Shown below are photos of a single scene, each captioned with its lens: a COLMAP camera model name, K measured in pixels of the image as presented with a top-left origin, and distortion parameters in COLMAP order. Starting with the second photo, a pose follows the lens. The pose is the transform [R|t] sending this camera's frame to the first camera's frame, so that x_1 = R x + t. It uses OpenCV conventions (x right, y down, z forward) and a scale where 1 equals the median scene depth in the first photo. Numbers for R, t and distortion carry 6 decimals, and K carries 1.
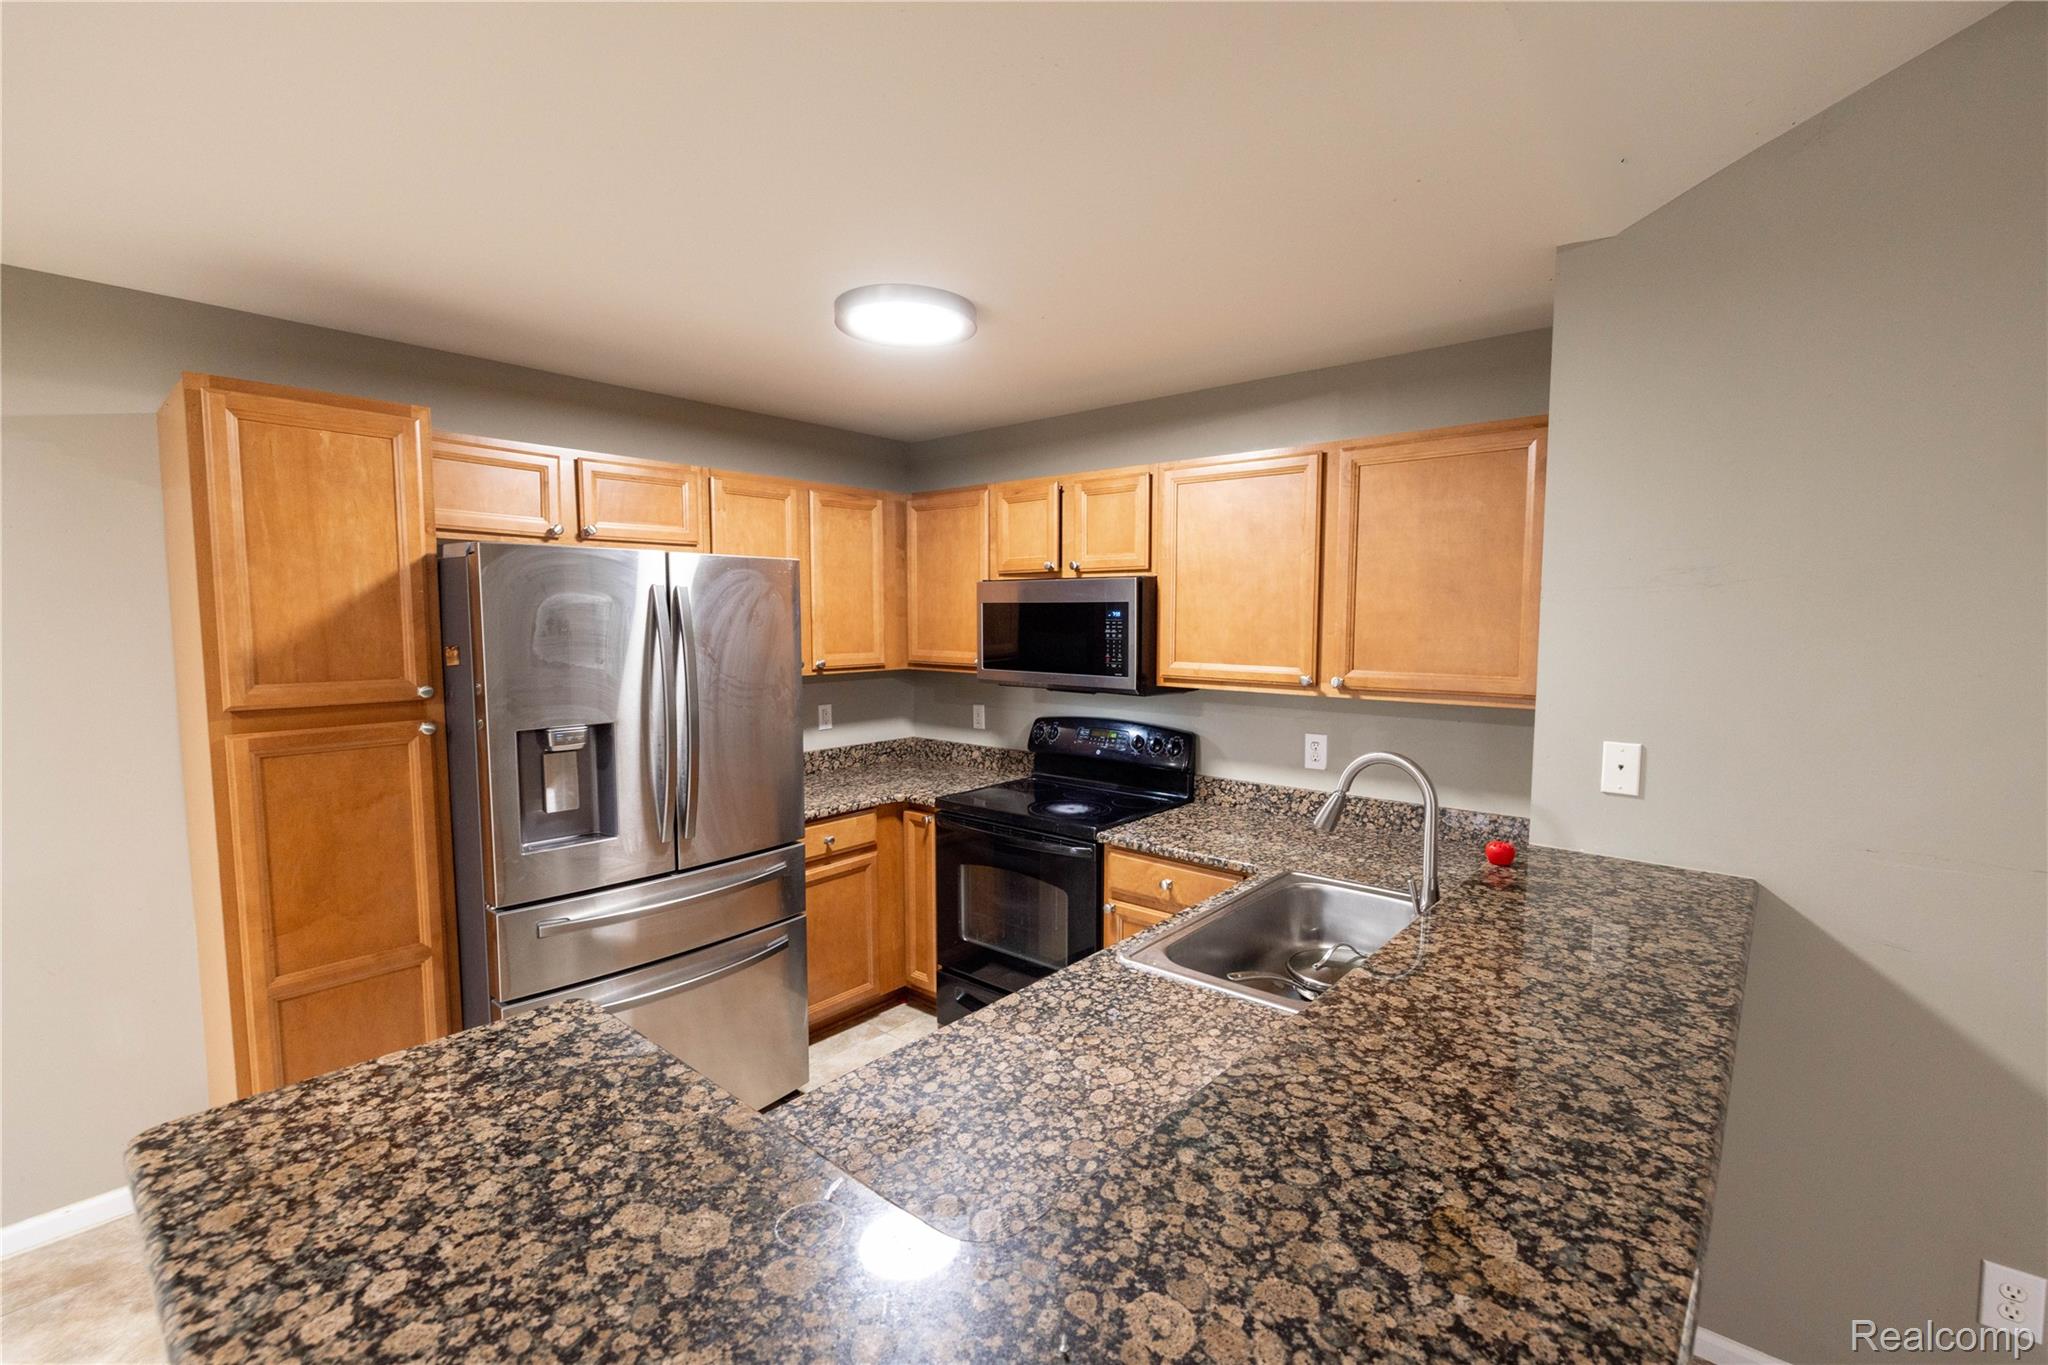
lens RADIAL K [[839.1, 0, 1024.5], [0, 839.1, 681.5], [0, 0, 1]] dist [-0.001760, 0.000123]
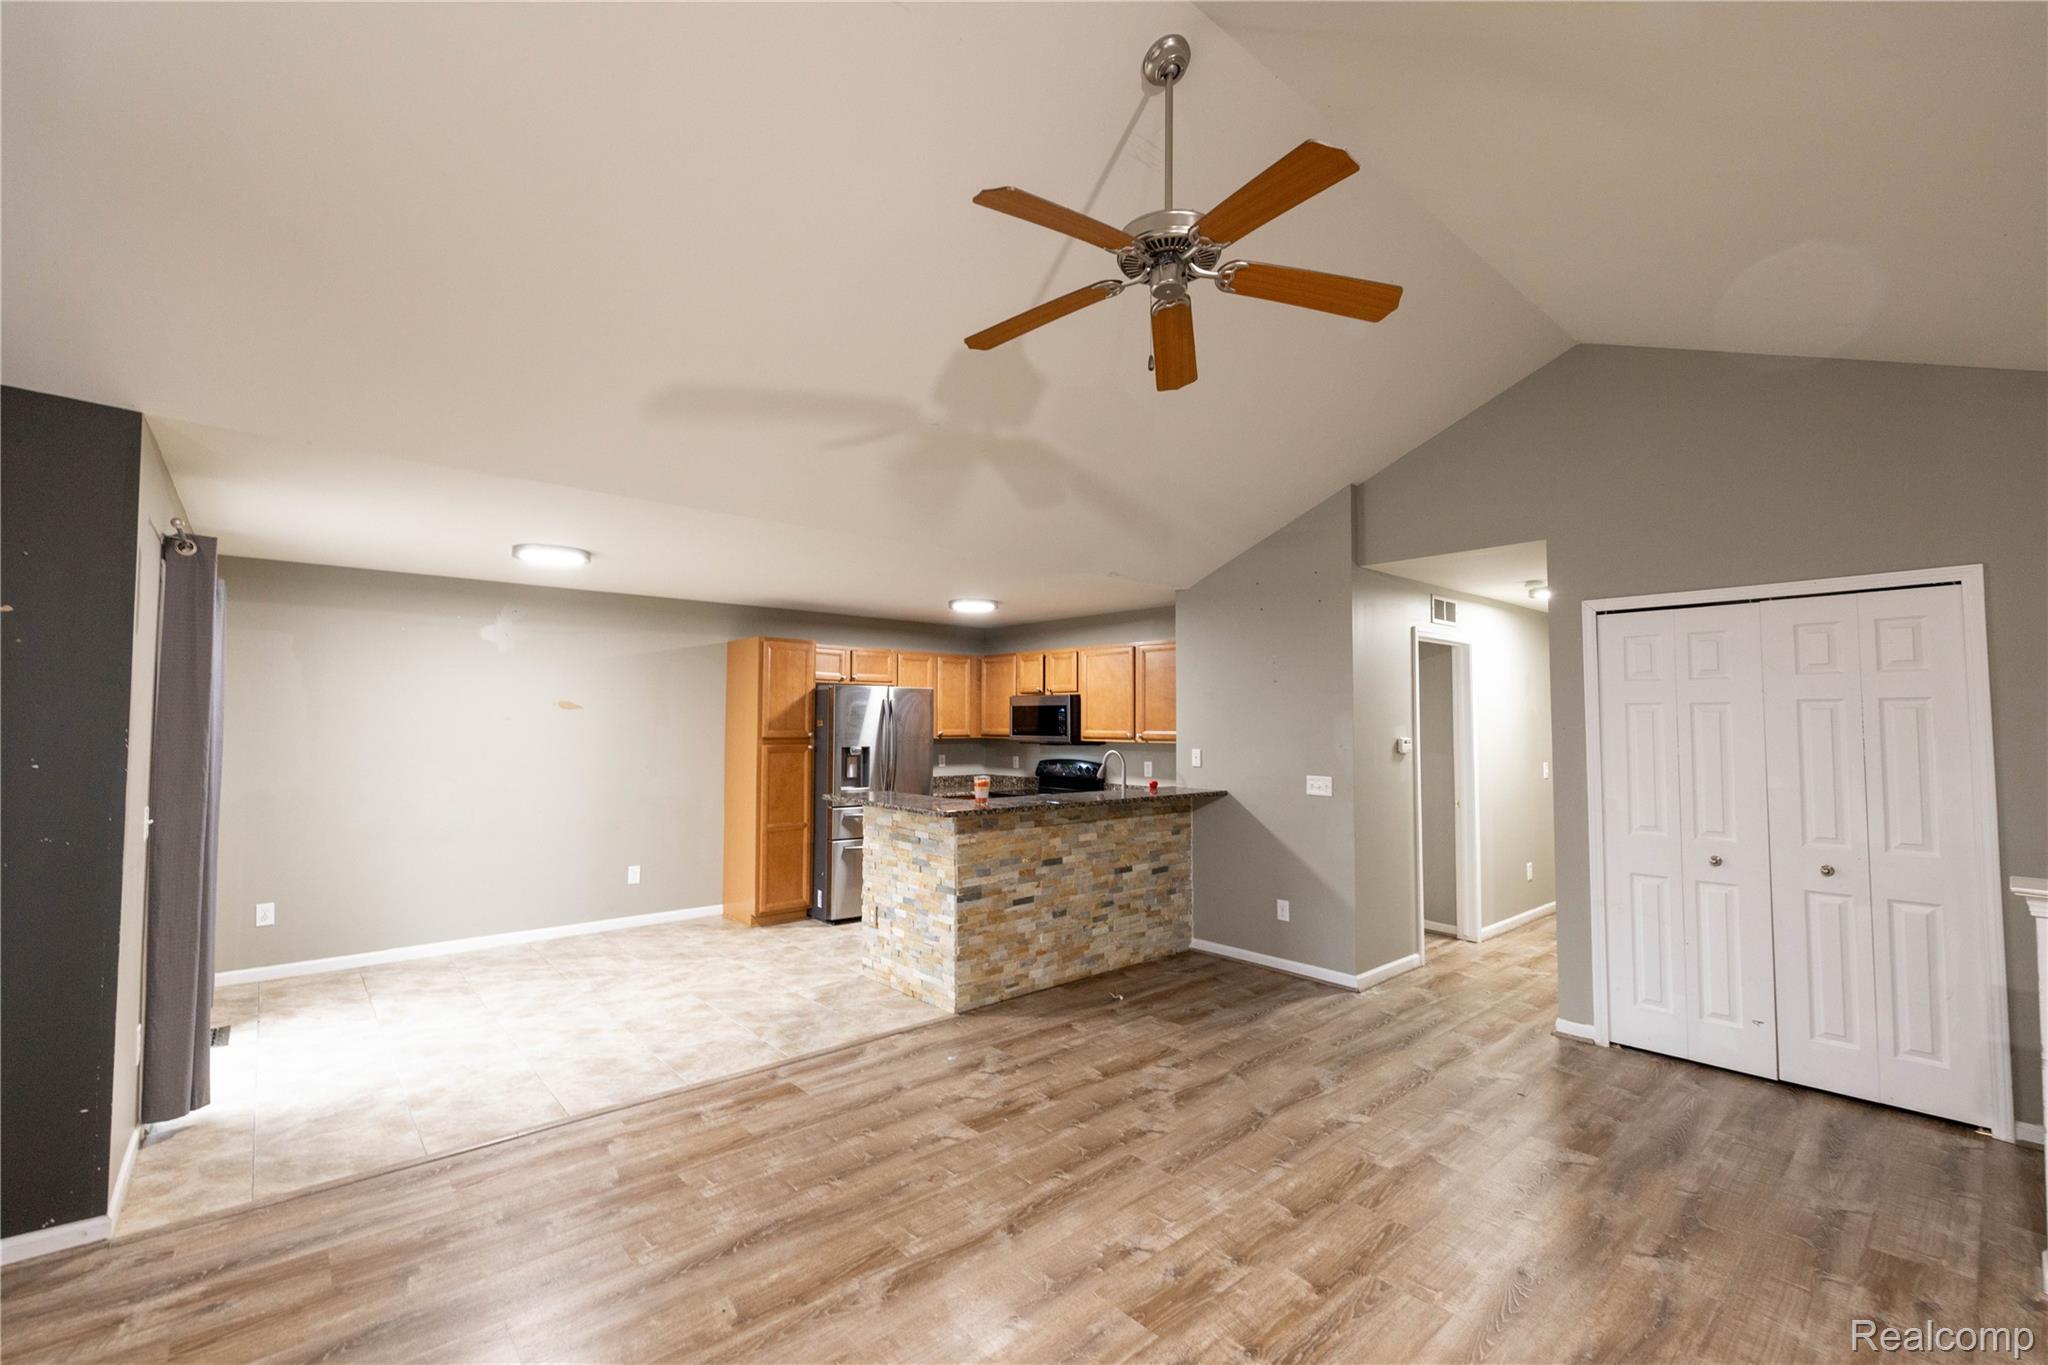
lens RADIAL K [[801.4, 0, 1019.0], [0, 801.4, 686.9], [0, 0, 1]] dist [-0.003204, -0.000035]
pose [[0.990250, -0.004435, -0.139231, 0.293971], [-0.013006, 0.992183, -0.124109, 0.133631], [0.138693, 0.124710, 0.982452, -1.220302]]
